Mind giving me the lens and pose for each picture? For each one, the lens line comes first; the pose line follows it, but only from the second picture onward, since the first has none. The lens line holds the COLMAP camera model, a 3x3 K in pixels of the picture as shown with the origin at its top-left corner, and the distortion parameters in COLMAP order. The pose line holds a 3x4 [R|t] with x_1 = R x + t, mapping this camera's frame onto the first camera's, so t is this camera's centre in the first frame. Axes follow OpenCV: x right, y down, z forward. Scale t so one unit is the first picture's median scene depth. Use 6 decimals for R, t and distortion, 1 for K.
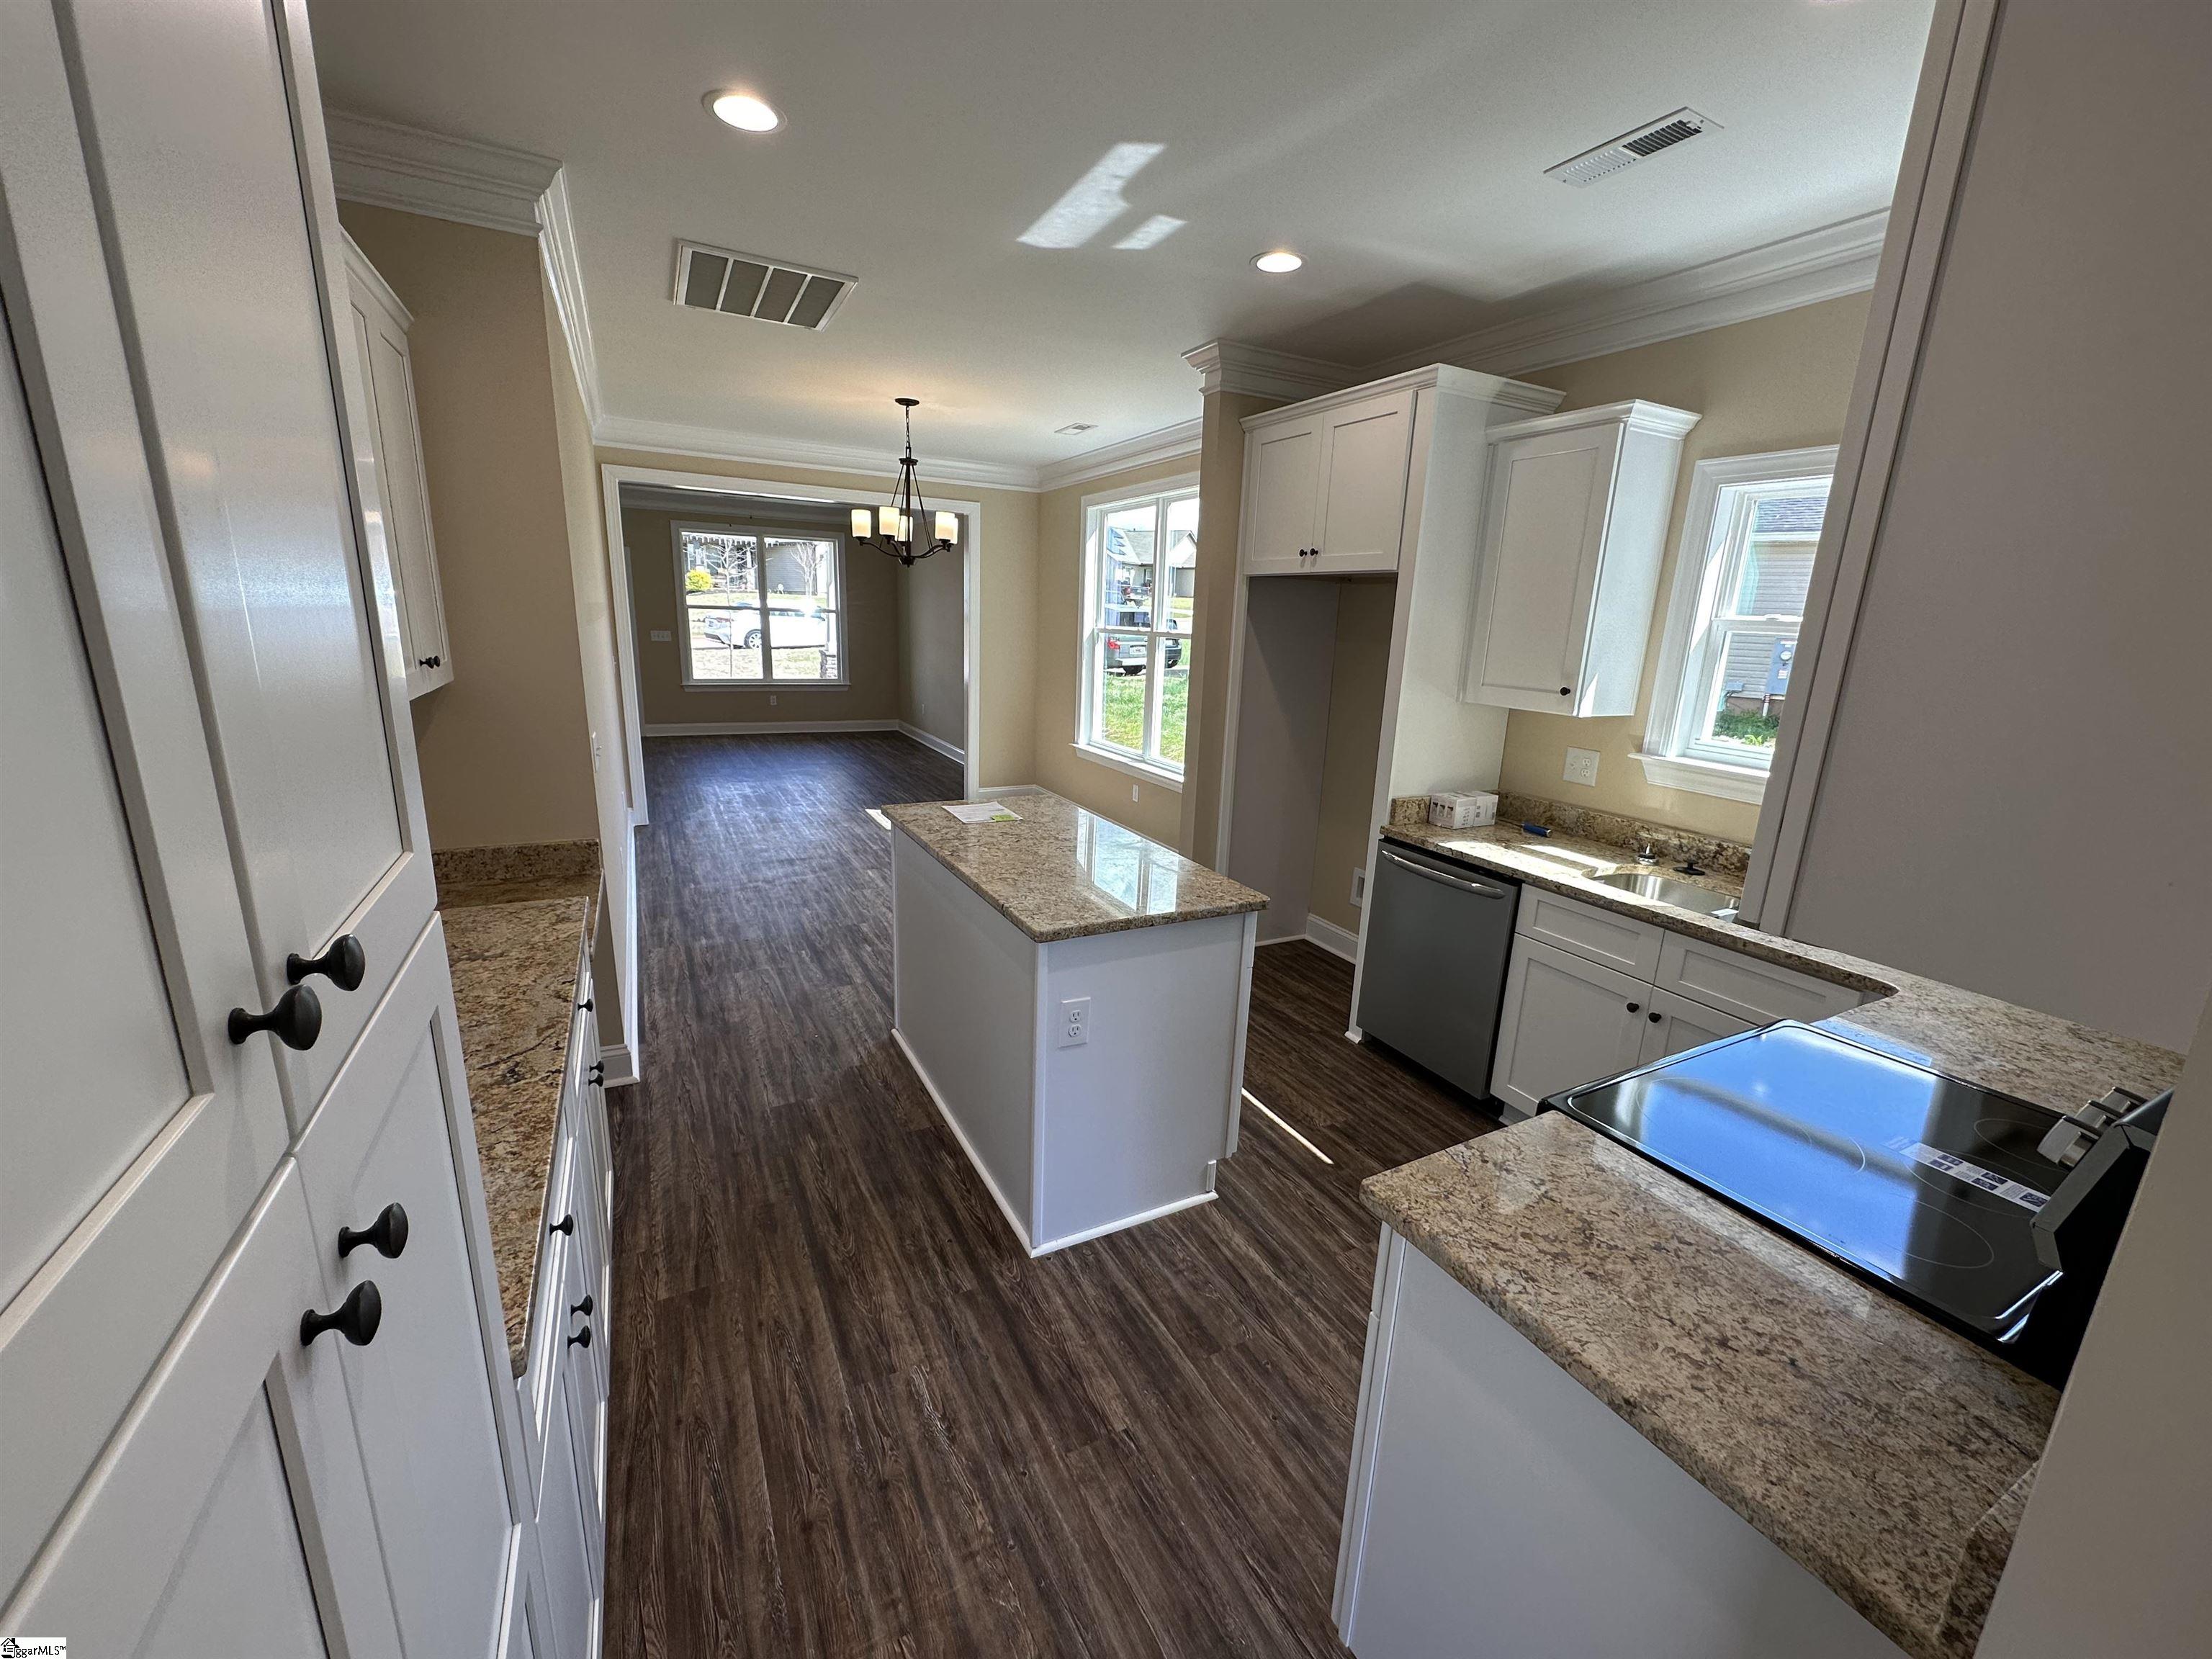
lens RADIAL K [[887.2, 0, 1107.1], [0, 887.2, 830.3], [0, 0, 1]] dist [-0.002716, -0.000372]
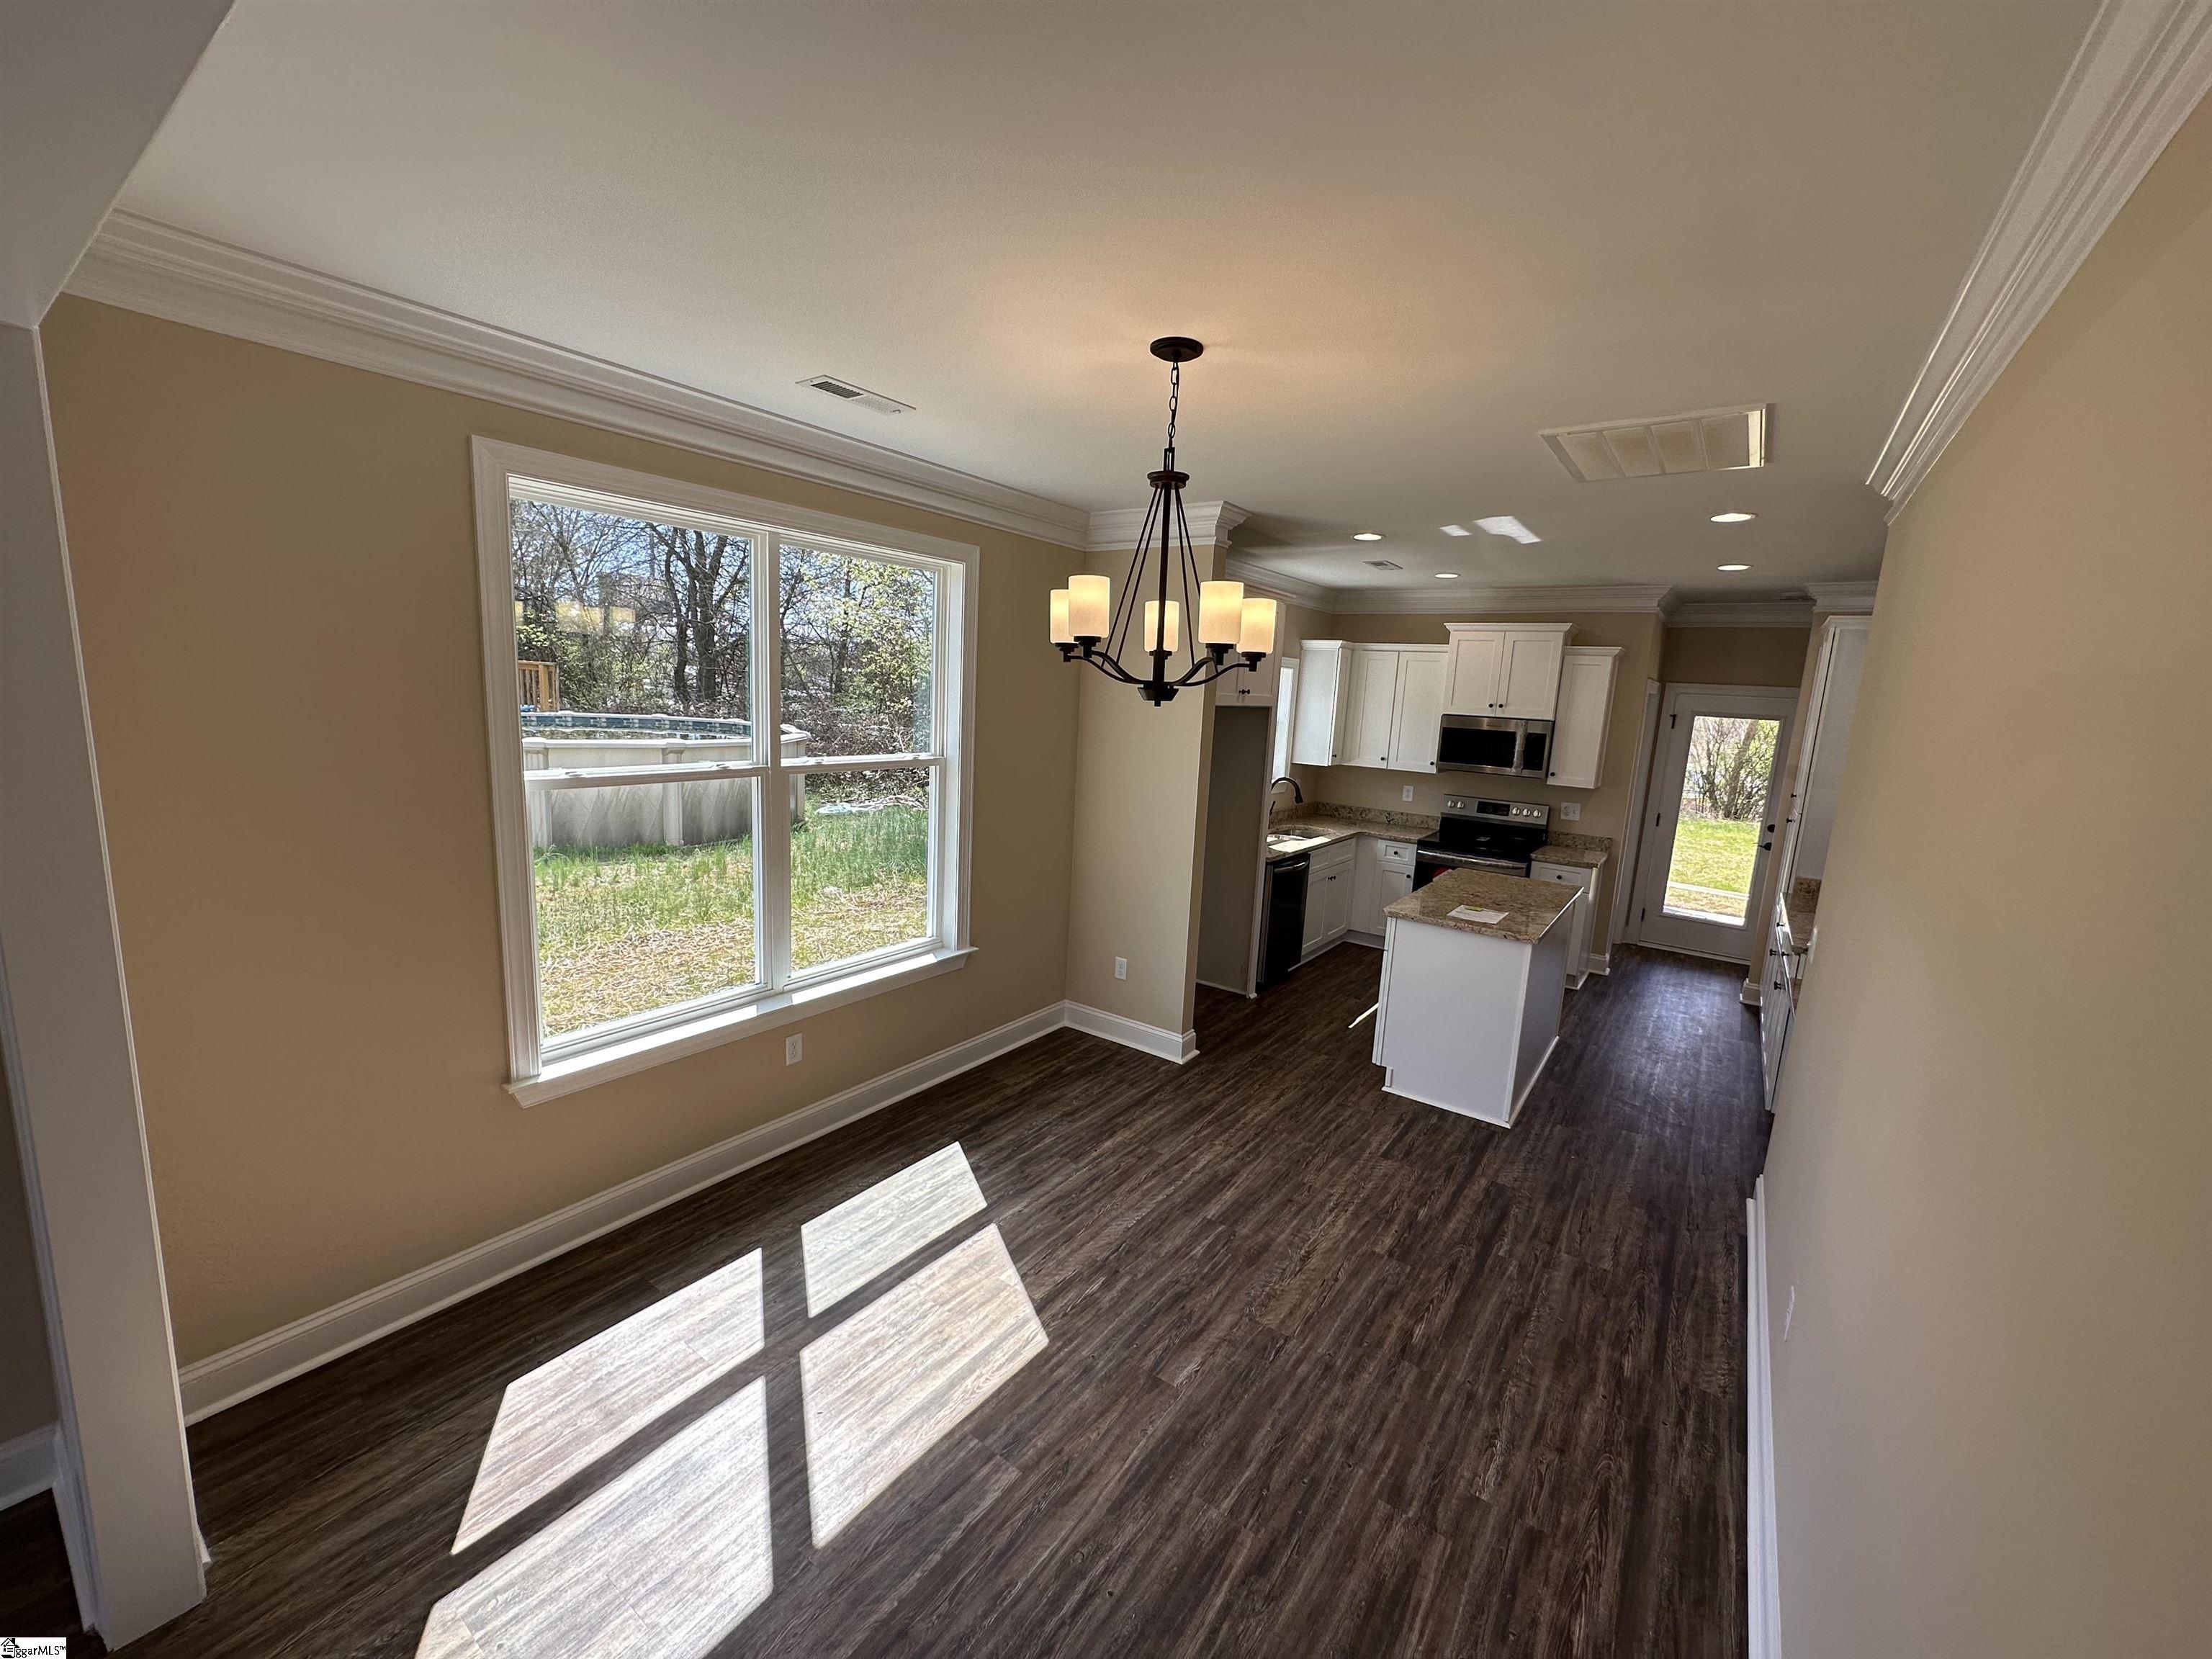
lens RADIAL K [[887.2, 0, 1097.1], [0, 887.2, 834.3], [0, 0, 1]] dist [-0.002716, -0.000372]
pose [[-0.445937, -0.209959, 0.870091, -0.590772], [0.147078, 0.941696, 0.302618, -0.358927], [-0.882898, 0.262920, -0.389056, 1.162456]]
